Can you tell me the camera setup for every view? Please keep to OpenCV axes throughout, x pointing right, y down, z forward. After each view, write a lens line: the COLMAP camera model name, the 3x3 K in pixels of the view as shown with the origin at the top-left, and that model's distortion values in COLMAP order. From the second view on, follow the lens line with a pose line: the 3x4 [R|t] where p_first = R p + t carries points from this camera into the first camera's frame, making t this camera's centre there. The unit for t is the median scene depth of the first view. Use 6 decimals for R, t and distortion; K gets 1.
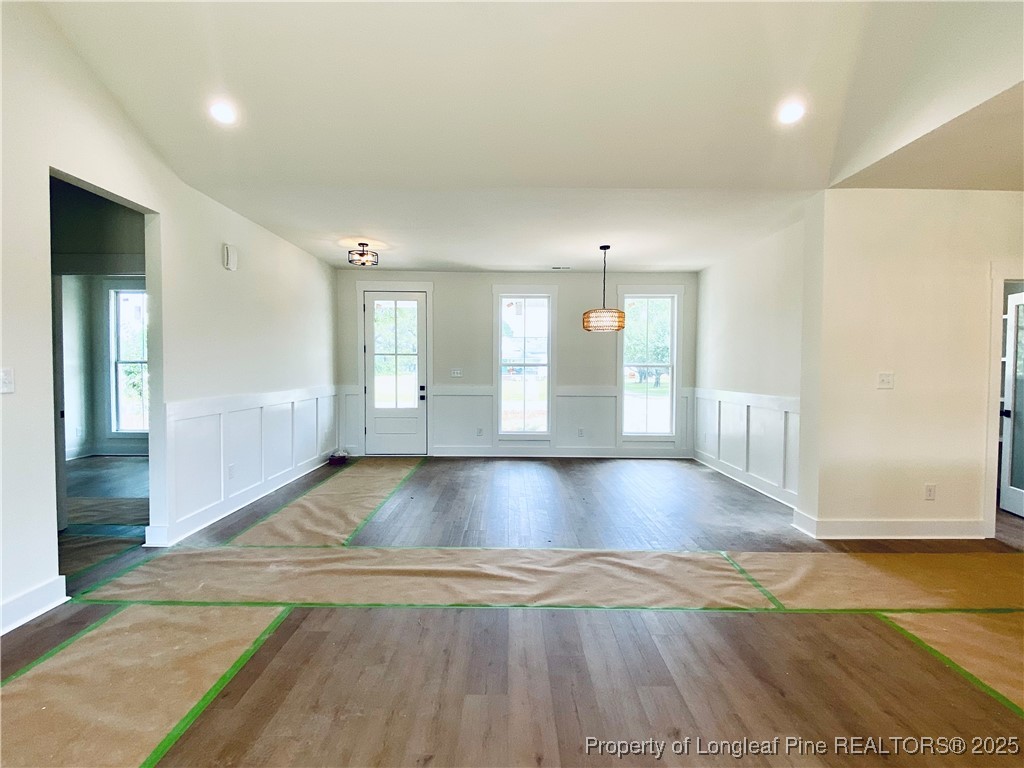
lens RADIAL K [[519.8, 0, 513.0], [0, 519.8, 386.5], [0, 0, 1]] dist [0.022709, -0.006951]
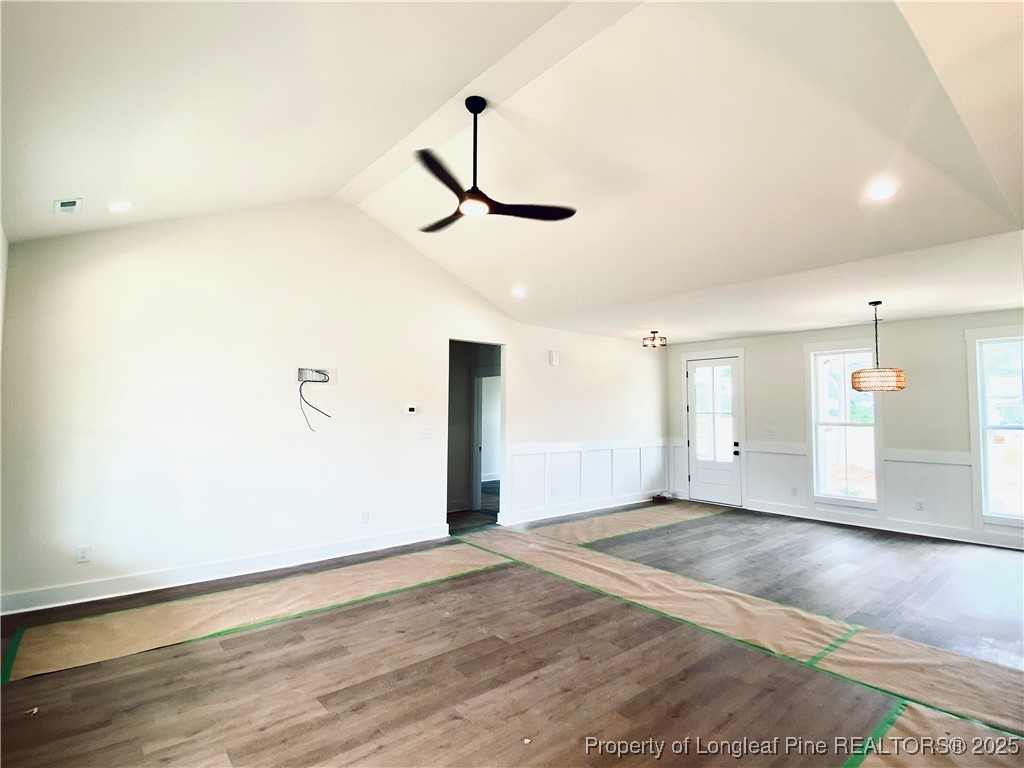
lens RADIAL K [[519.8, 0, 511.3], [0, 519.8, 380.7], [0, 0, 1]] dist [0.022709, -0.006951]
pose [[0.640386, -0.048343, -0.766530, 0.627872], [-0.033304, 0.995331, -0.090597, -0.024149], [0.767331, 0.083545, 0.635786, -0.132300]]
